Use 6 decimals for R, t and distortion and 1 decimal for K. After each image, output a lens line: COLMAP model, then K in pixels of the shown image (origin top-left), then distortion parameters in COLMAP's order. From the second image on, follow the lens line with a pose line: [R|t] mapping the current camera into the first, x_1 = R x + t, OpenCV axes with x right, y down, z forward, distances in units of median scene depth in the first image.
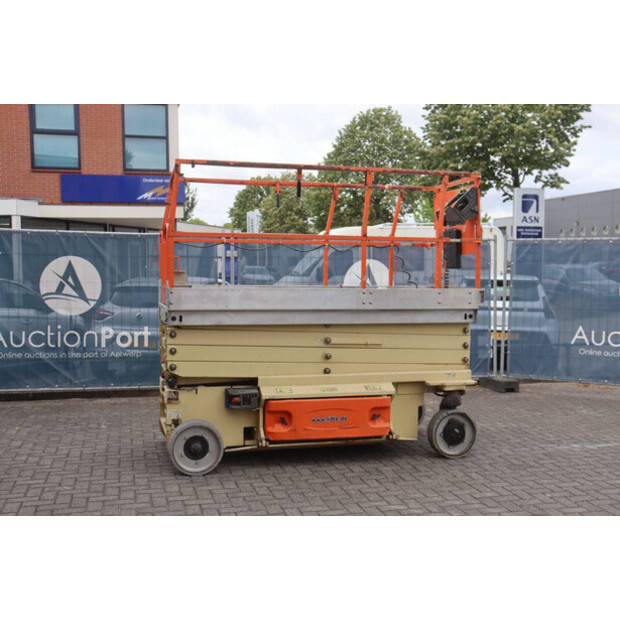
lens RADIAL K [[734.1, 0, 310.0], [0, 734.1, 310.0], [0, 0, 1]] dist [-0.034063, 0.012722]
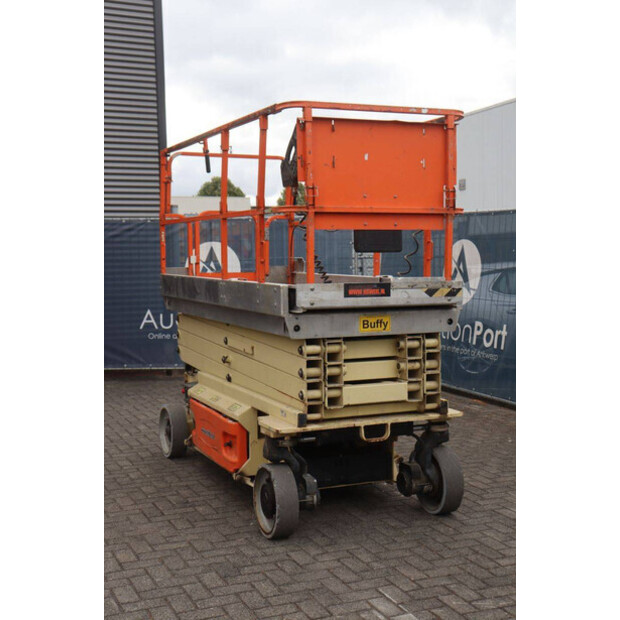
lens RADIAL K [[921.8, 0, 318.4], [0, 921.8, 307.6], [0, 0, 1]] dist [0.092928, 0.031848]
pose [[0.156221, 0.056269, -0.986118, 0.745074], [-0.044041, 0.997780, 0.049957, -0.037288], [0.986740, 0.035625, 0.158353, 0.654134]]
